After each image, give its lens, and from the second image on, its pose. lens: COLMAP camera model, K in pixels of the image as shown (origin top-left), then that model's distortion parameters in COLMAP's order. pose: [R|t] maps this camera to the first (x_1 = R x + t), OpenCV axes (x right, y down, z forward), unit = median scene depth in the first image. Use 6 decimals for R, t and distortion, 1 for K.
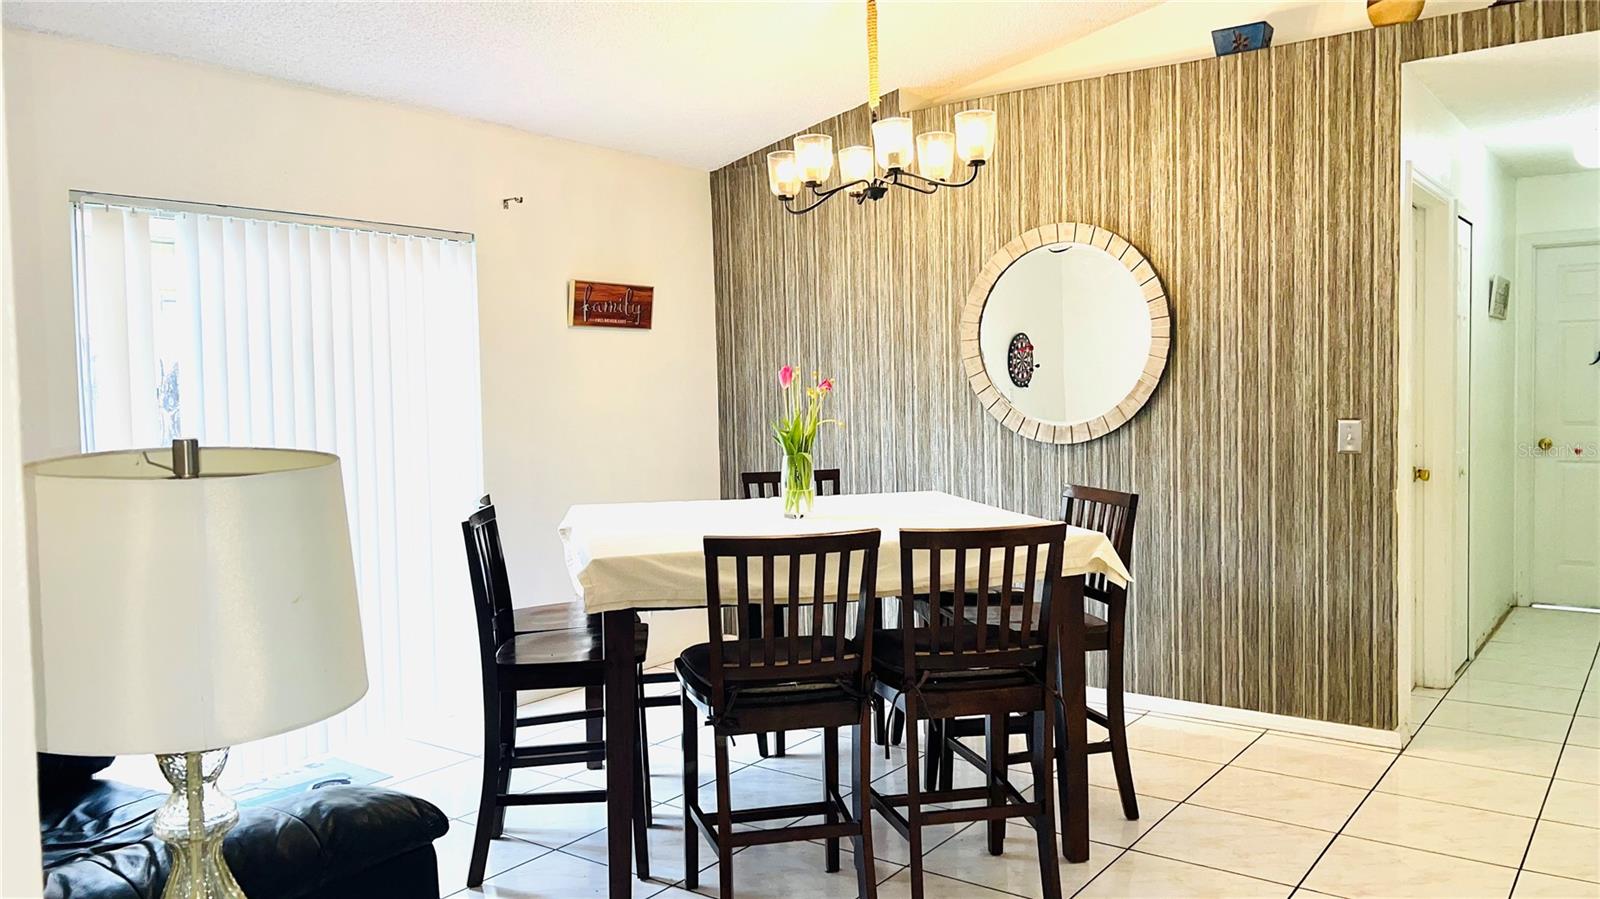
lens RADIAL K [[1208.7, 0, 800.0], [0, 1208.7, 449.5], [0, 0, 1]] dist [0.161887, -0.240318]
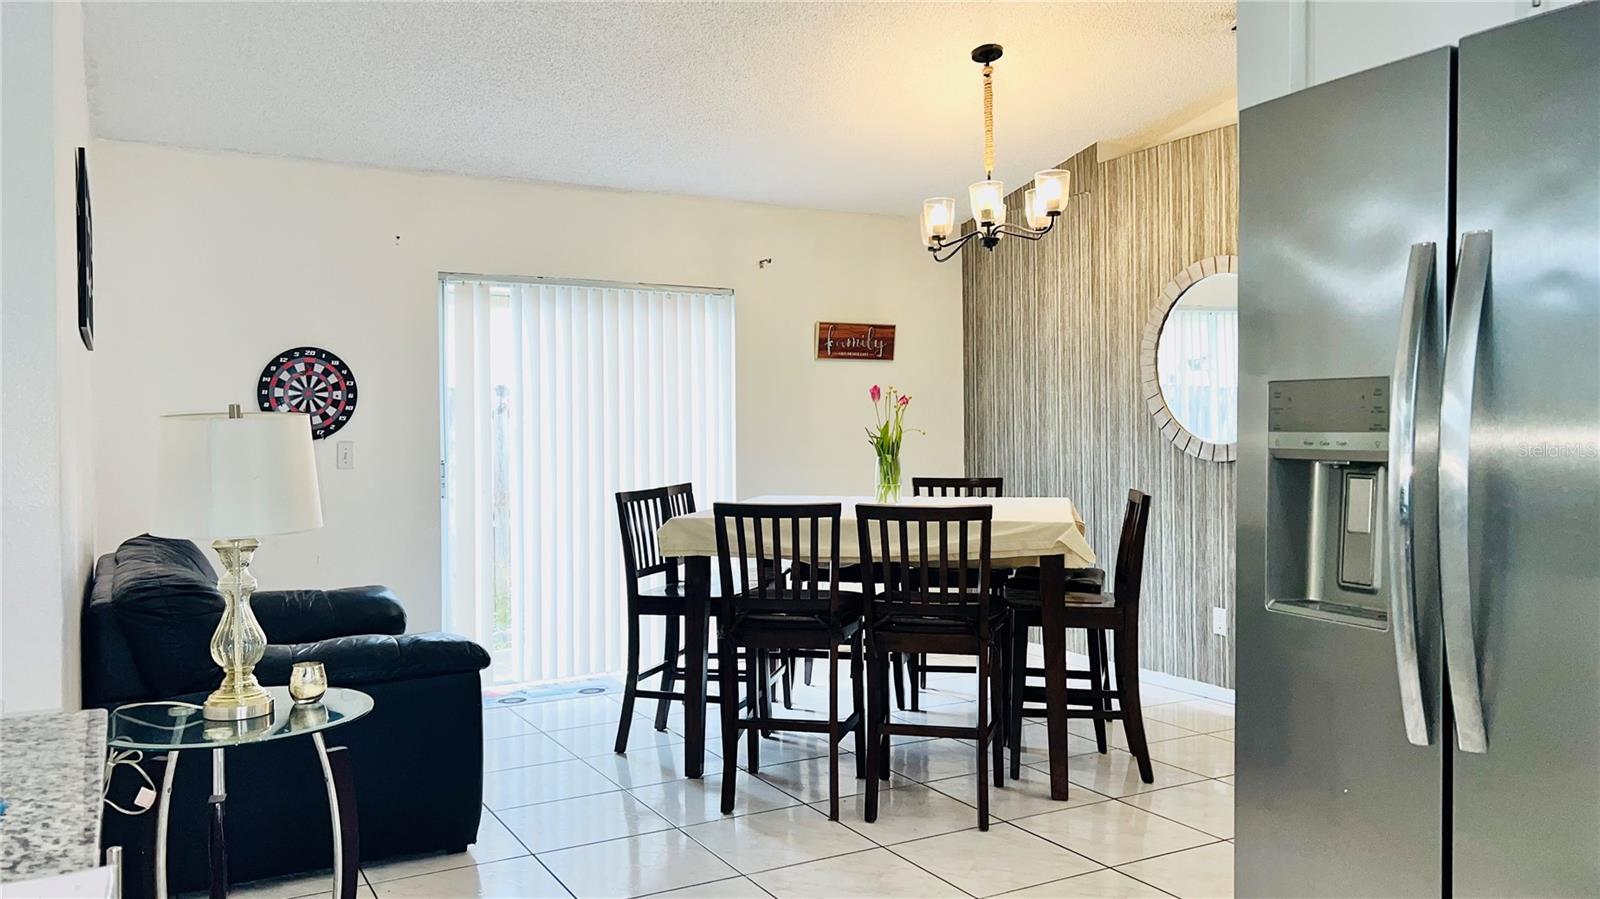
lens RADIAL K [[1208.7, 0, 800.0], [0, 1208.7, 449.5], [0, 0, 1]] dist [0.161887, -0.240318]
pose [[0.908211, 0.018575, -0.418100, 0.317929], [-0.032142, 0.999160, -0.025431, 0.023379], [0.417277, 0.036535, 0.908045, -0.124347]]
